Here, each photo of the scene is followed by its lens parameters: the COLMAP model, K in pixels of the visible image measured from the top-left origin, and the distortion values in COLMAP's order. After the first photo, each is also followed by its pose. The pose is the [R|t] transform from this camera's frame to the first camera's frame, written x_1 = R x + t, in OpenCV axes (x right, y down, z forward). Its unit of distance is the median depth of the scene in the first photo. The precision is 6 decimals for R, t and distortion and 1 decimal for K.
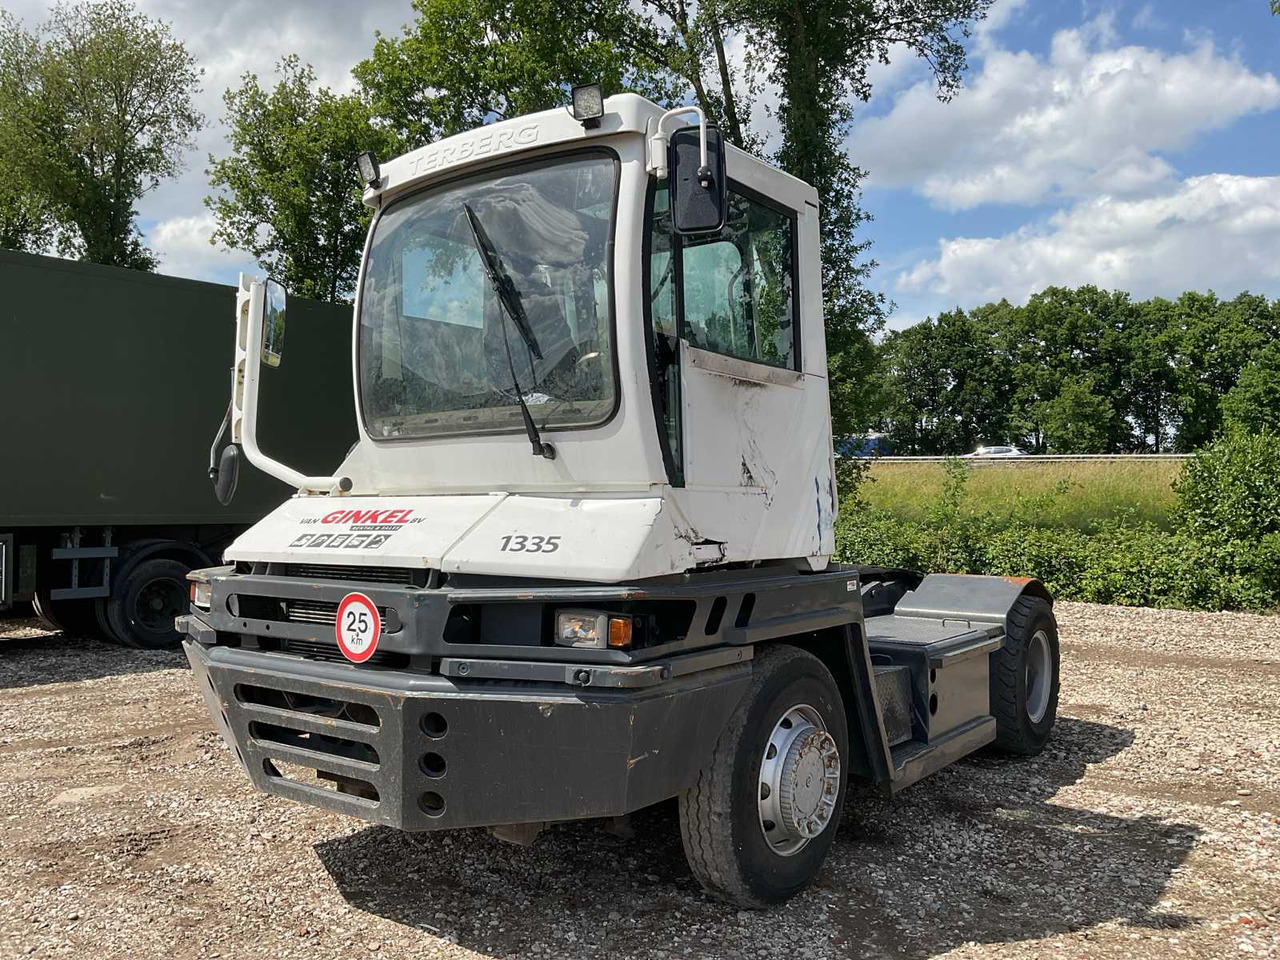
lens RADIAL K [[1056.9, 0, 642.2], [0, 1056.9, 474.6], [0, 0, 1]] dist [0.053467, -0.079453]
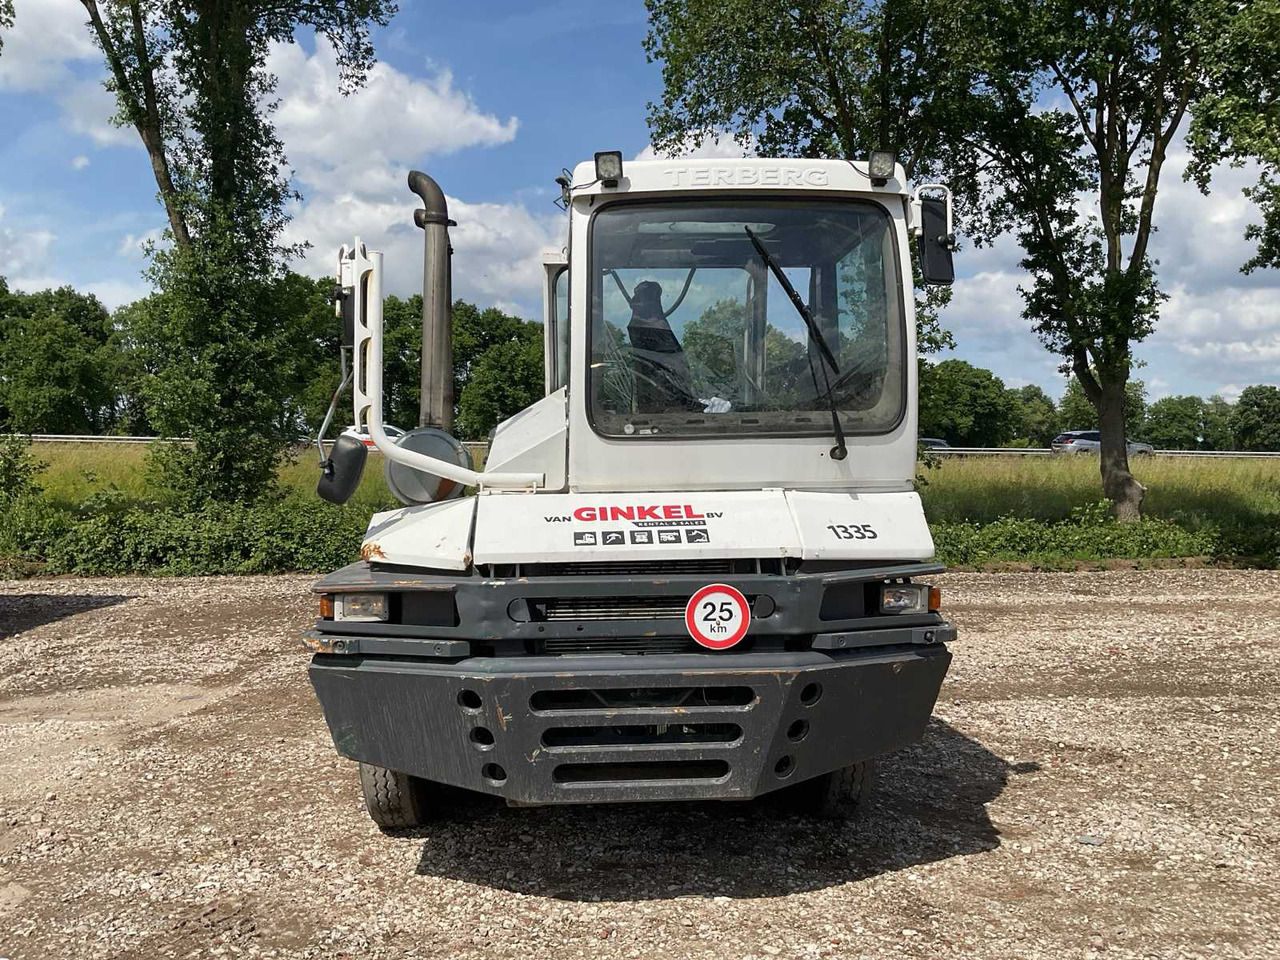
lens RADIAL K [[1056.9, 0, 629.9], [0, 1056.9, 480.0], [0, 0, 1]] dist [0.053467, -0.079453]
pose [[0.762463, -0.004800, 0.647014, -1.010328], [-0.009411, 0.999784, 0.018508, -0.011770], [-0.646964, -0.020201, 0.762253, 0.247726]]
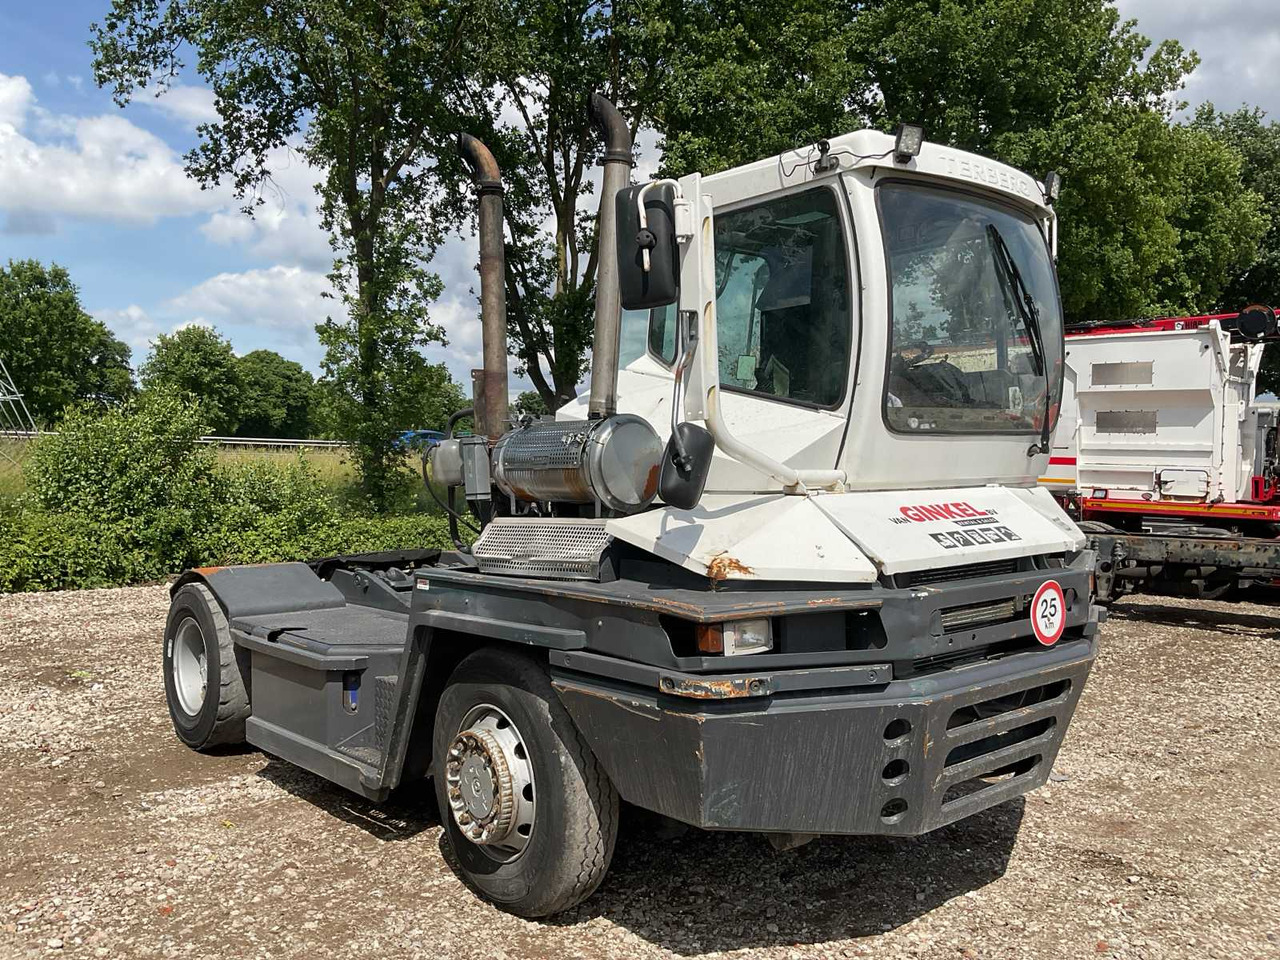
lens RADIAL K [[1056.9, 0, 624.7], [0, 1056.9, 485.9], [0, 0, 1]] dist [0.053467, -0.079453]
pose [[0.215865, -0.017164, 0.976272, -1.394126], [-0.018239, 0.999600, 0.021607, 0.000339], [-0.976253, -0.022470, 0.215466, 1.176285]]
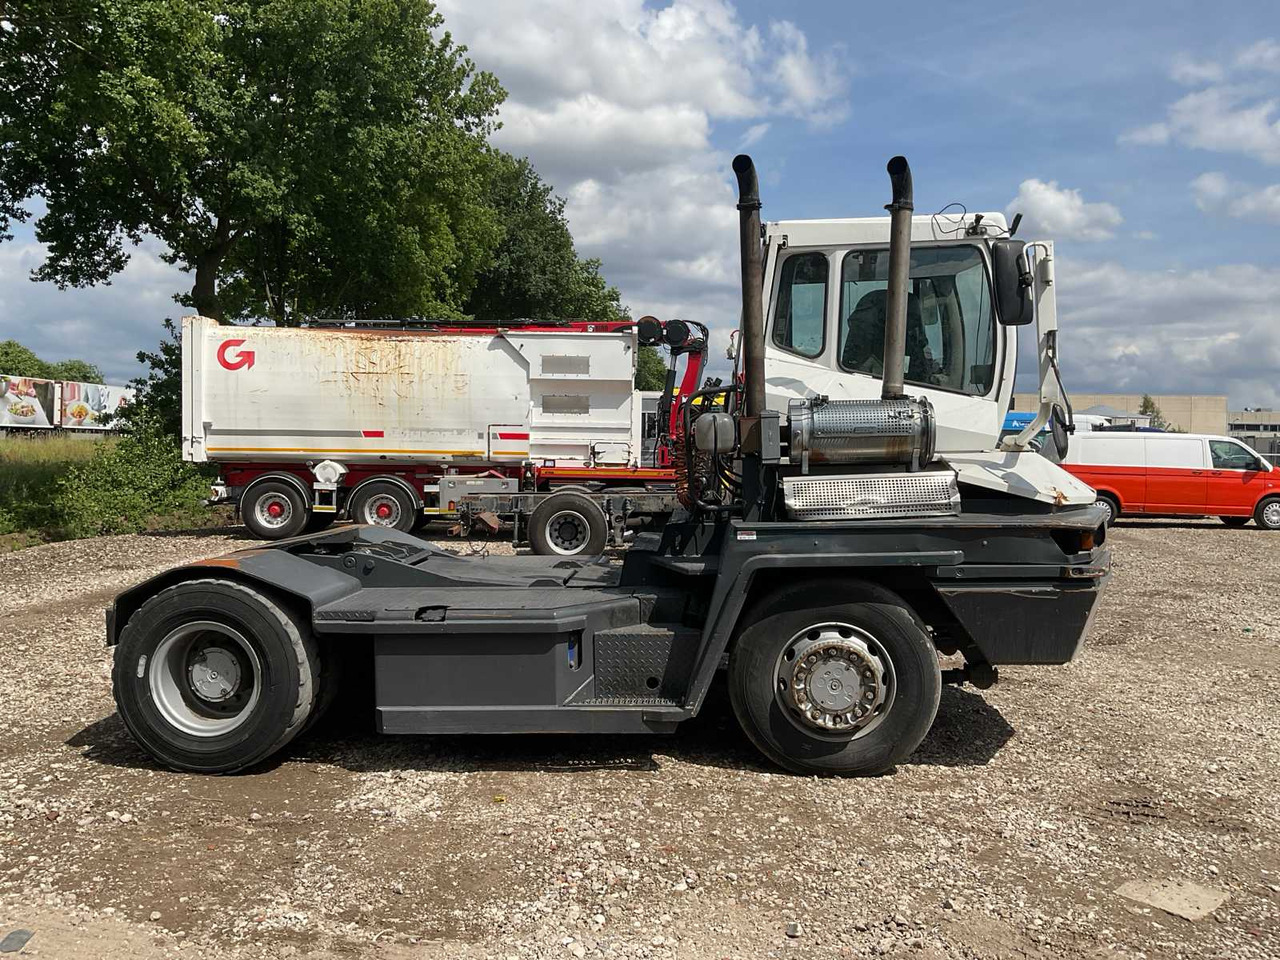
lens RADIAL K [[1056.9, 0, 634.5], [0, 1056.9, 490.1], [0, 0, 1]] dist [0.053467, -0.079453]
pose [[-0.524025, -0.034222, 0.851015, -1.400736], [-0.007393, 0.999338, 0.035634, 0.031835], [-0.851671, 0.012382, -0.523931, 2.516226]]
